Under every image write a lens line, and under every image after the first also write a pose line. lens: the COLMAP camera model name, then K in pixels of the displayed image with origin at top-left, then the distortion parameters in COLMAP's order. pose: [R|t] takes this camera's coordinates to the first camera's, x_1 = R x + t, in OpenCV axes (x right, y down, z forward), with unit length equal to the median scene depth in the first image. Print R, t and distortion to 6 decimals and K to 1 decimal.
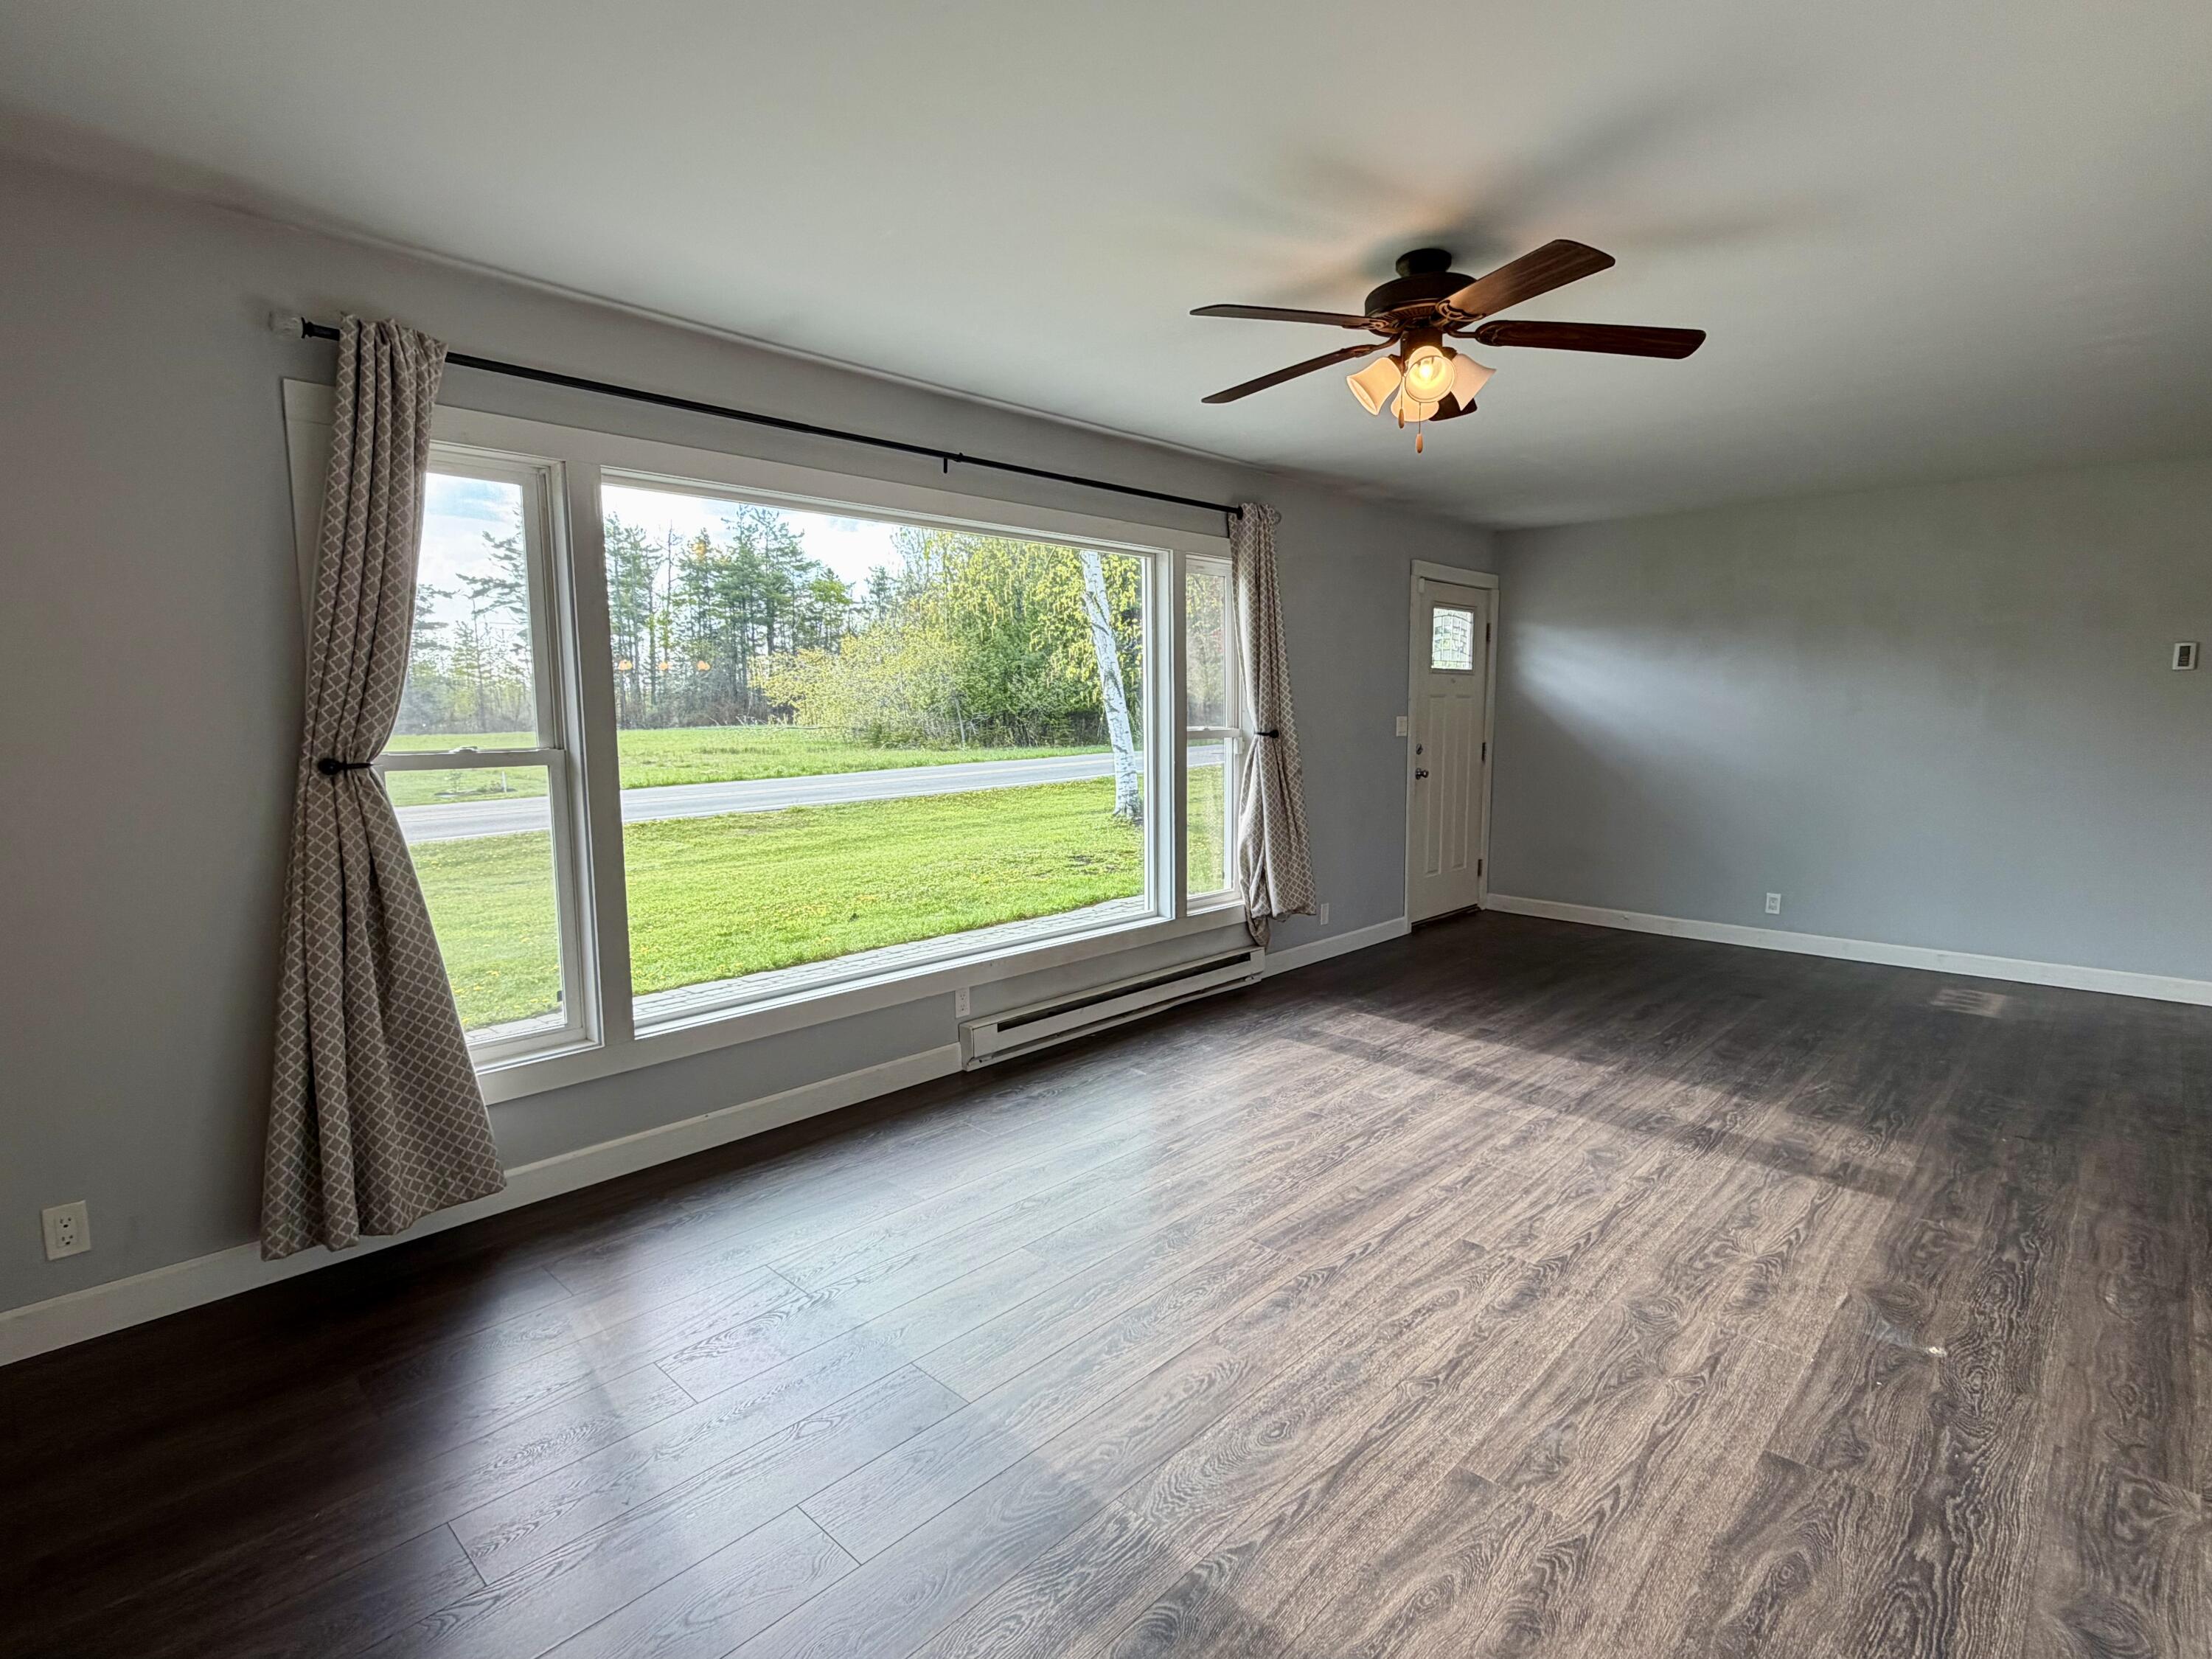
lens RADIAL K [[1108.9, 0, 1107.5], [0, 1108.9, 833.4], [0, 0, 1]] dist [0.000345, 0.000212]
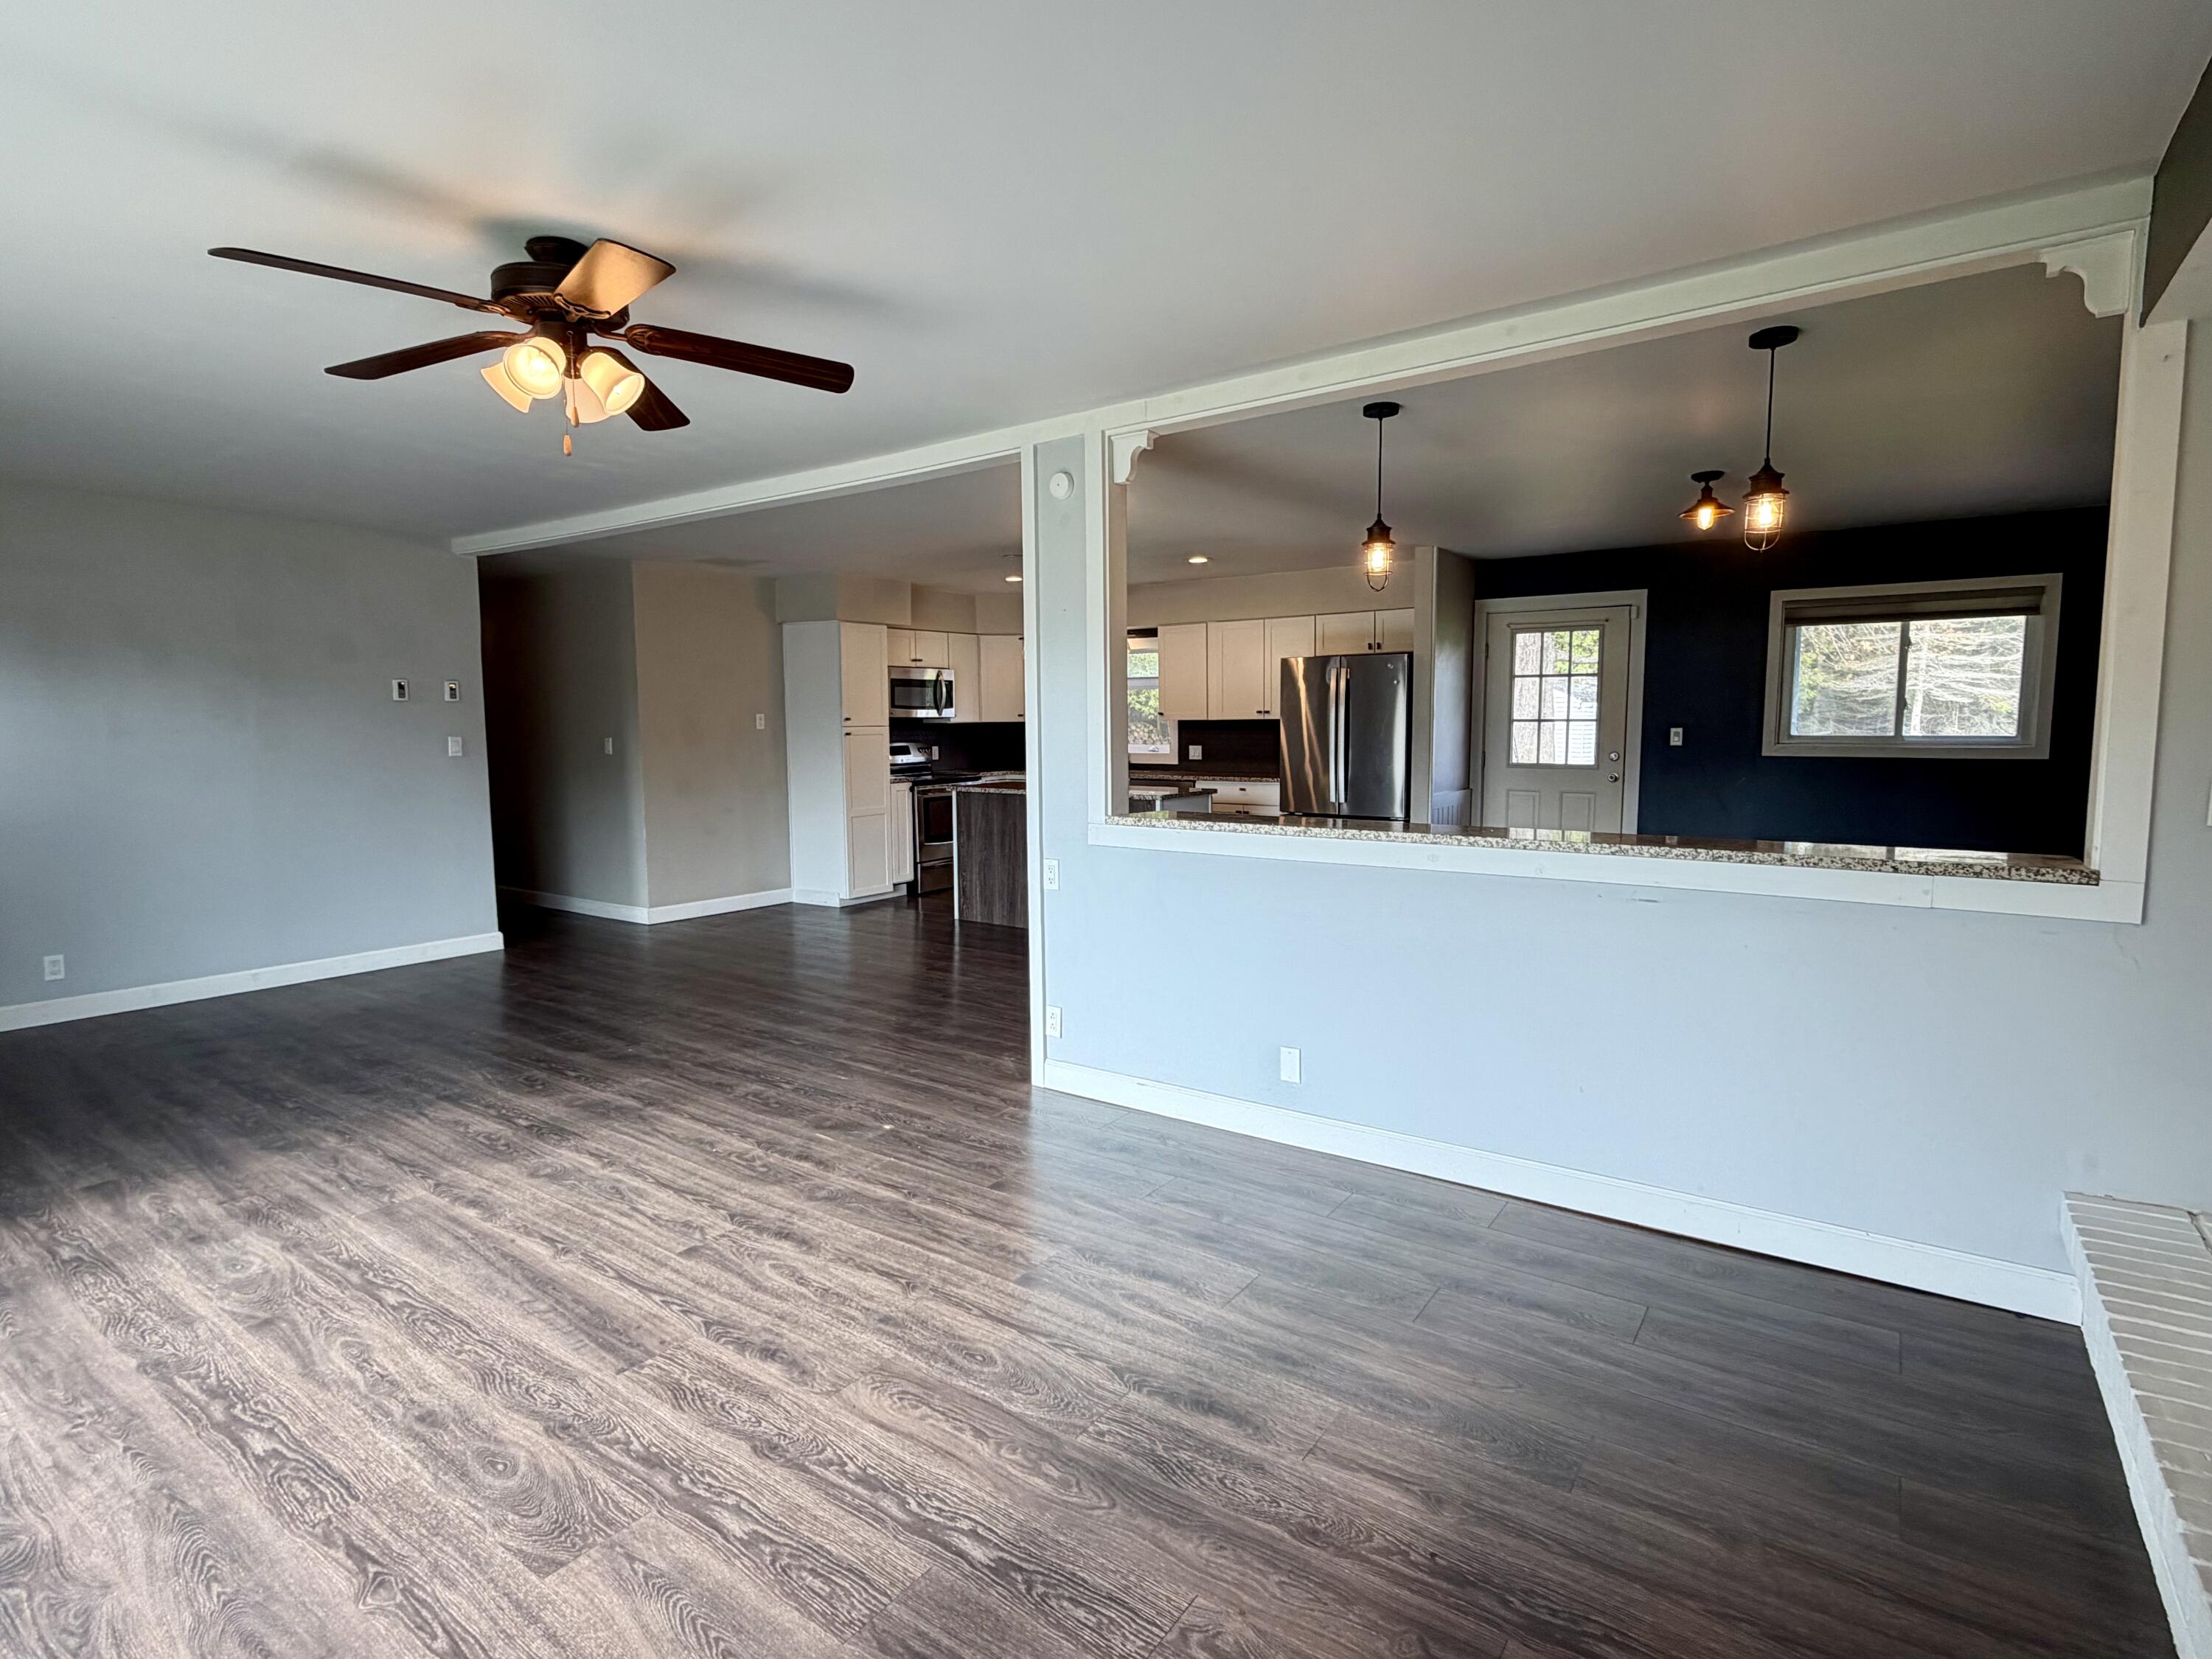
lens RADIAL K [[1108.9, 0, 1101.1], [0, 1108.9, 829.7], [0, 0, 1]] dist [0.000345, 0.000212]
pose [[-0.141122, -0.091639, 0.985742, -0.585483], [0.116960, 0.987190, 0.108518, -0.068144], [-0.983059, 0.130607, -0.128596, 0.586215]]
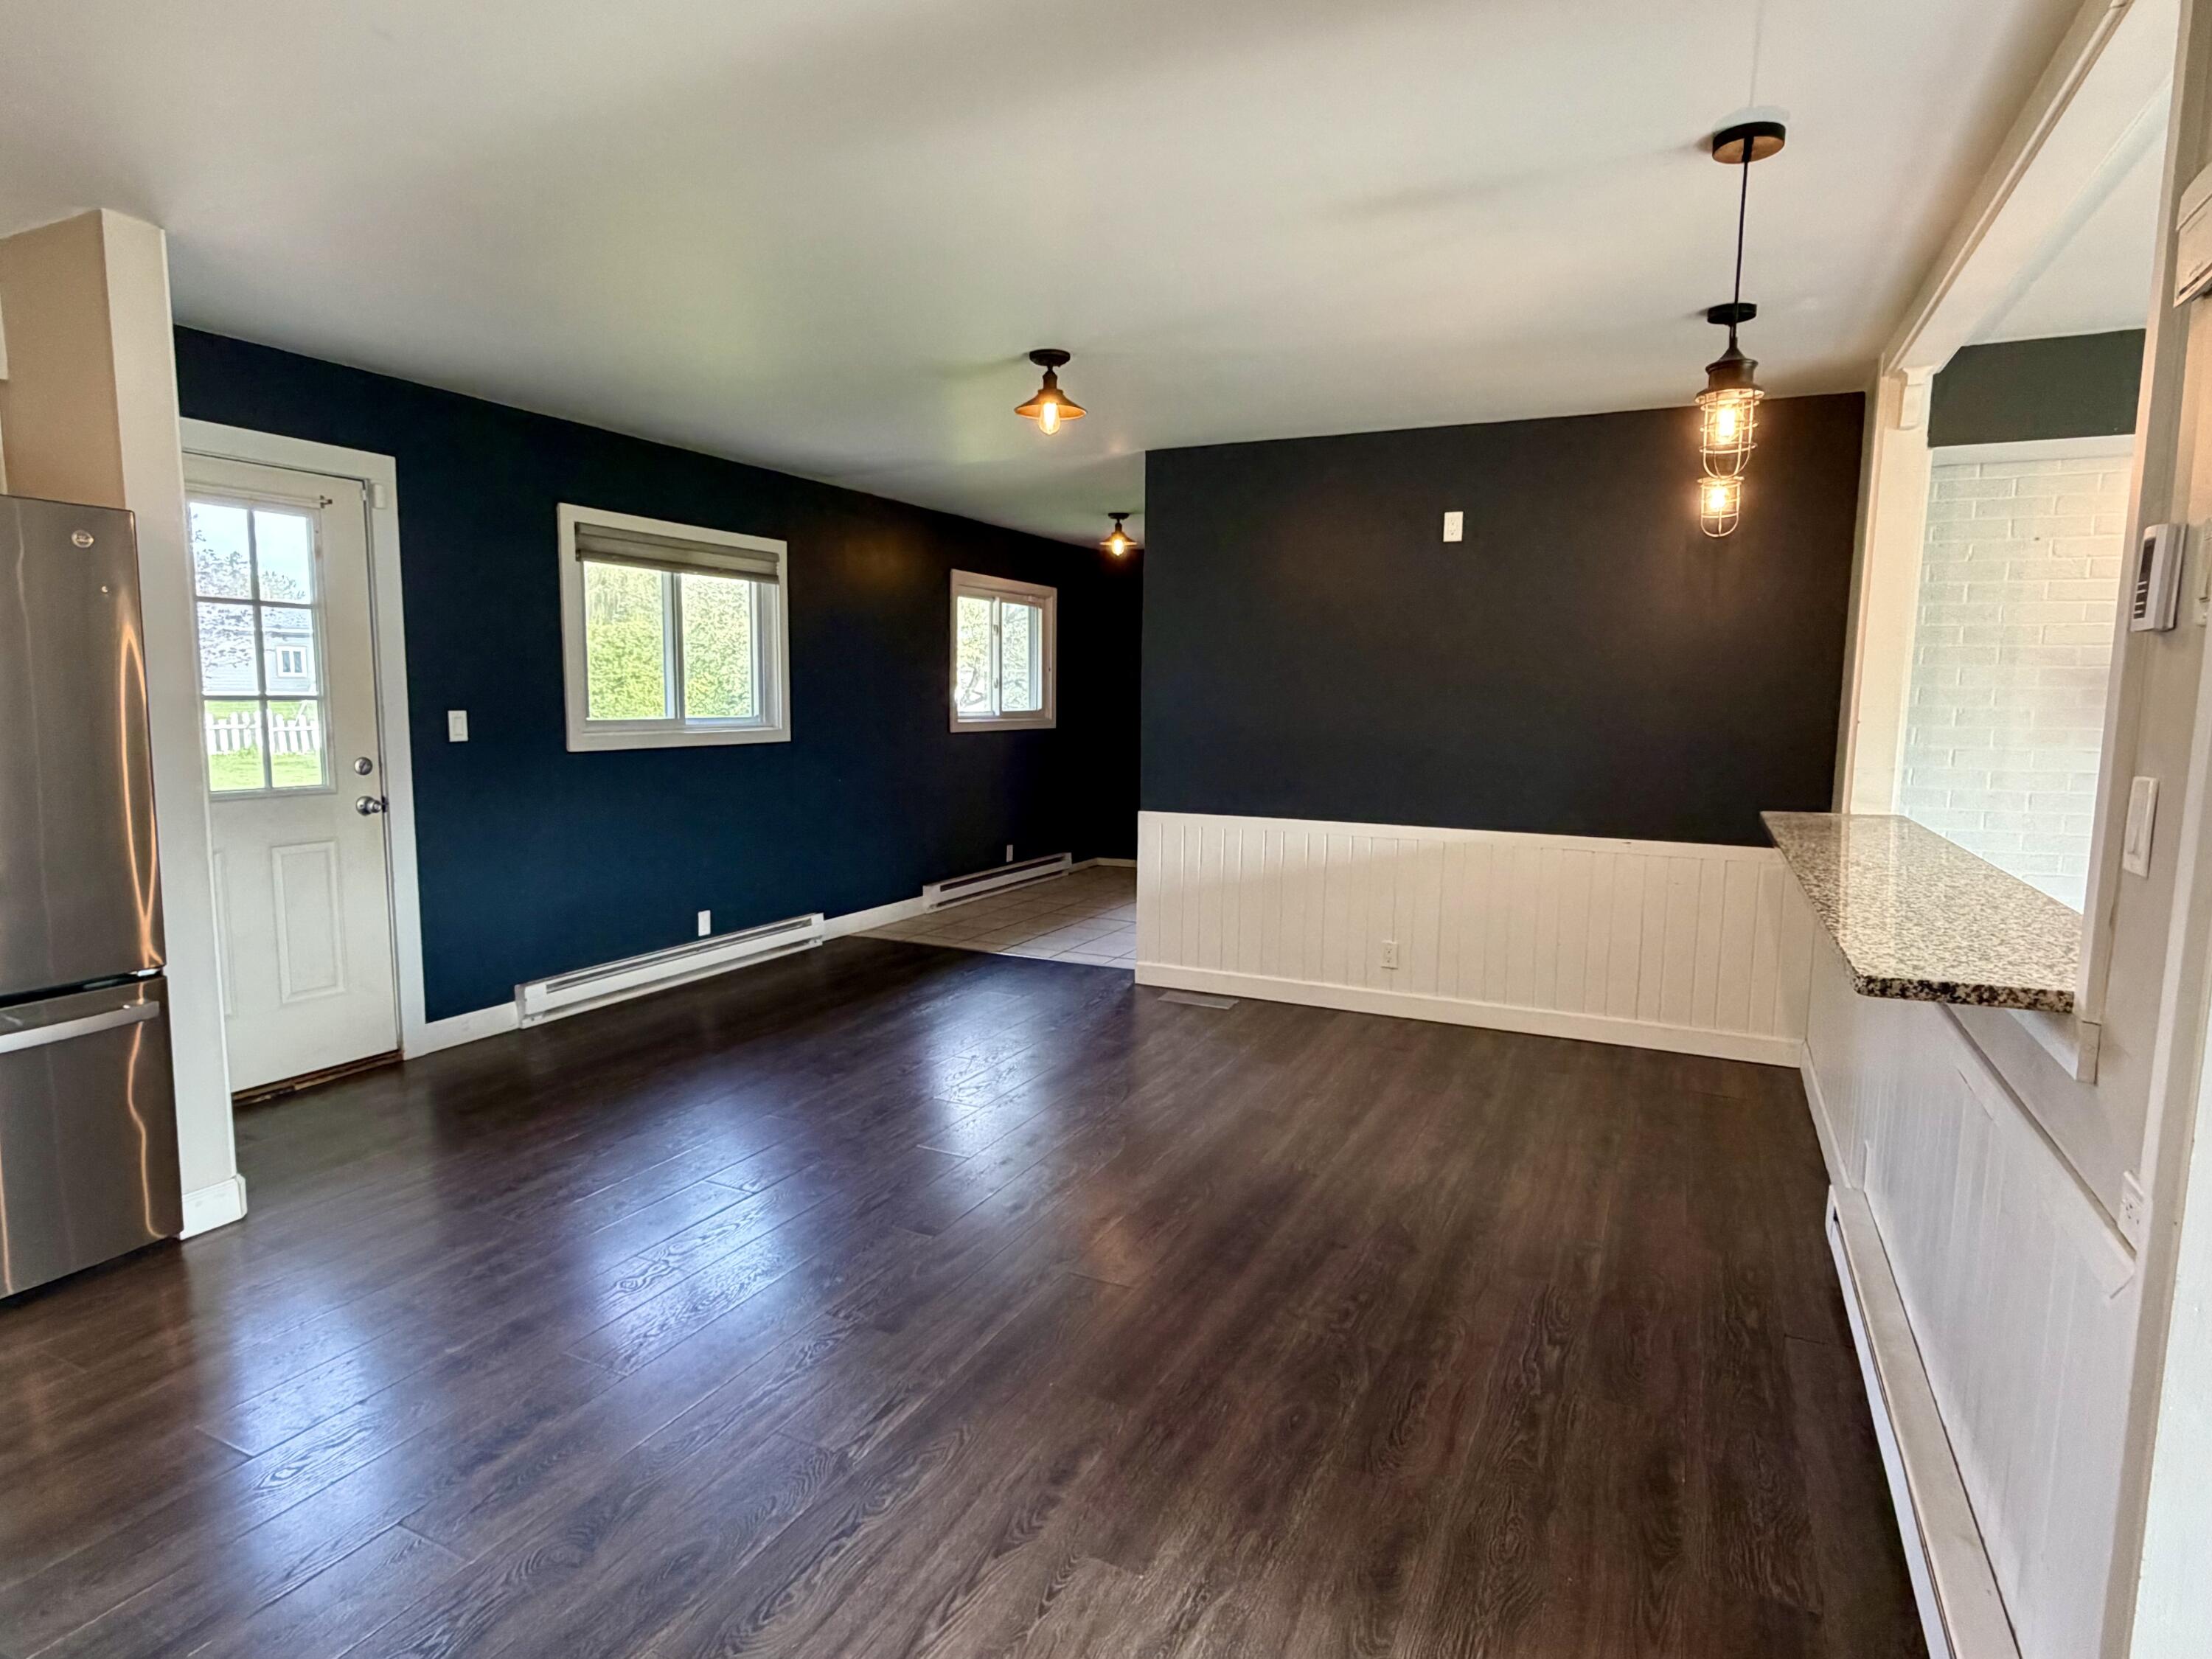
lens RADIAL K [[1201.0, 0, 1104.4], [0, 1201.0, 832.4], [0, 0, 1]] dist [-0.002833, 0.001945]
pose [[-0.953407, 0.030430, -0.300148, 1.071994], [-0.039454, 0.973779, 0.224049, -0.098282], [0.299096, 0.225452, -0.927207, 0.696748]]
